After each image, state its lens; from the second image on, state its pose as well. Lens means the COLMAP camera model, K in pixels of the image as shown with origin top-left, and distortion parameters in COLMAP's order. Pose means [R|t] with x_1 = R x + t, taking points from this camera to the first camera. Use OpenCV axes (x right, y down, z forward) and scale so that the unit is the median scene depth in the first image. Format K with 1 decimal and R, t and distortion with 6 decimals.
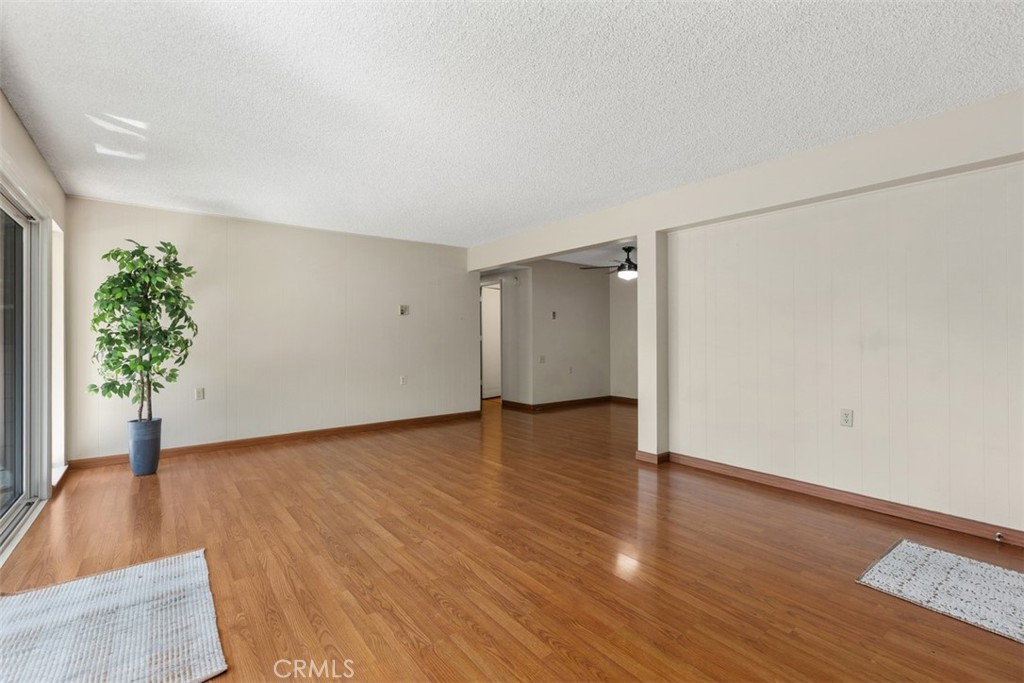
lens RADIAL K [[460.6, 0, 517.3], [0, 460.6, 339.2], [0, 0, 1]] dist [-0.007057, -0.000220]
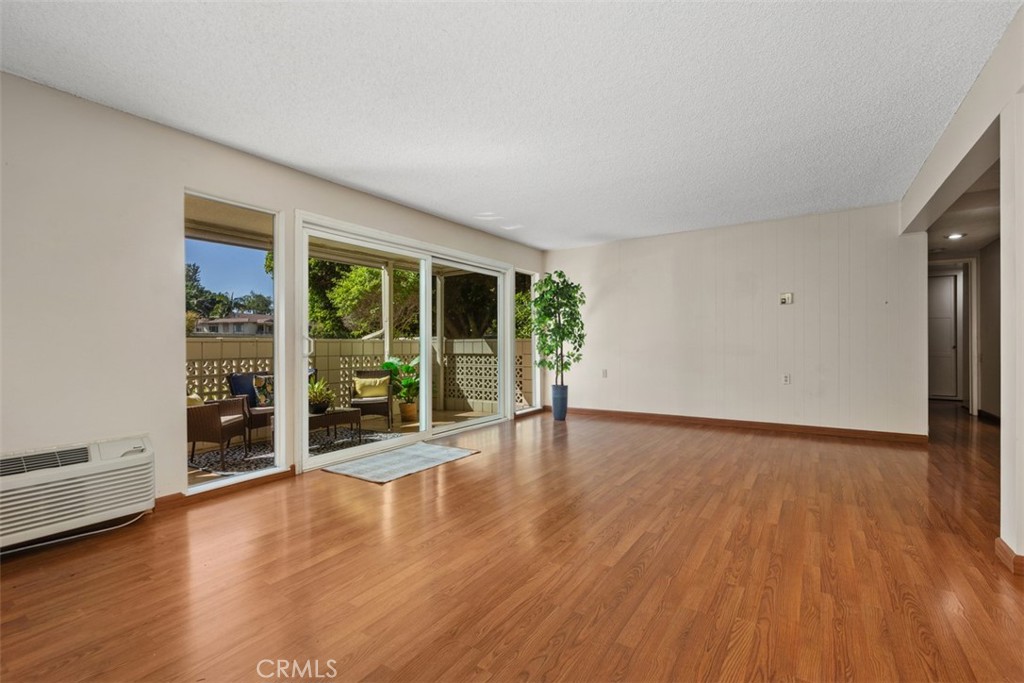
lens RADIAL K [[459.4, 0, 513.2], [0, 459.4, 340.4], [0, 0, 1]] dist [0.000889, -0.000016]
pose [[0.308443, -0.002996, -0.951238, 0.749483], [0.004304, 0.999989, -0.001754, 0.028294], [0.951233, -0.003554, 0.308453, 0.430320]]
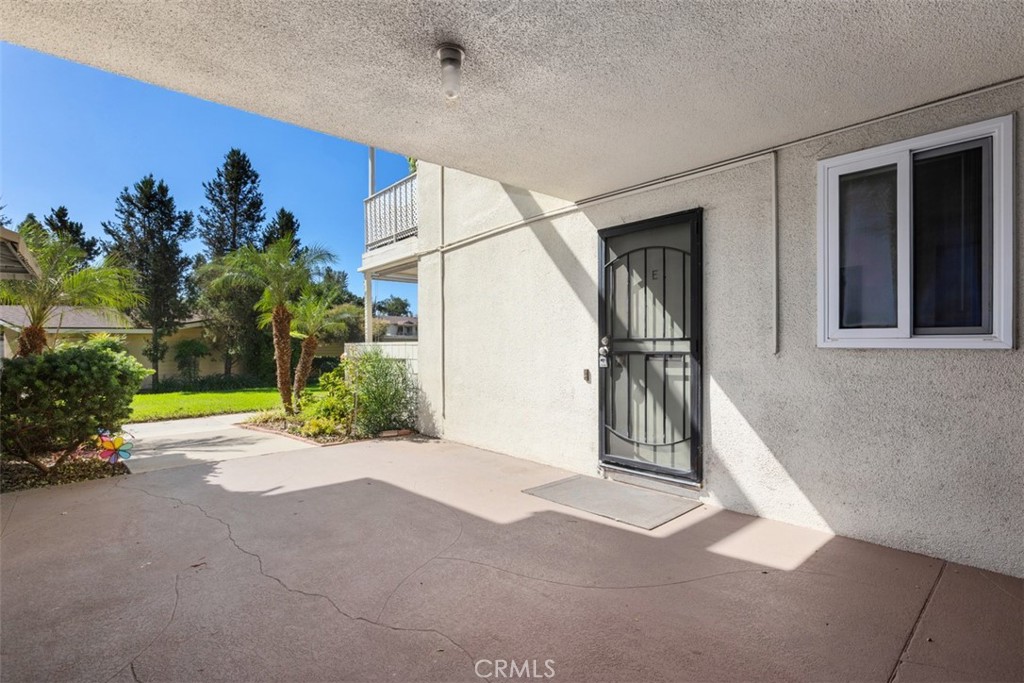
lens RADIAL K [[497.8, 0, 515.8], [0, 497.8, 343.8], [0, 0, 1]] dist [0.000704, 0.000057]
pose [[0.062175, 0.003337, -0.998060, 2.246202], [-0.000454, 0.999994, 0.003315, 0.003057], [0.998065, 0.000247, 0.062176, -0.008322]]
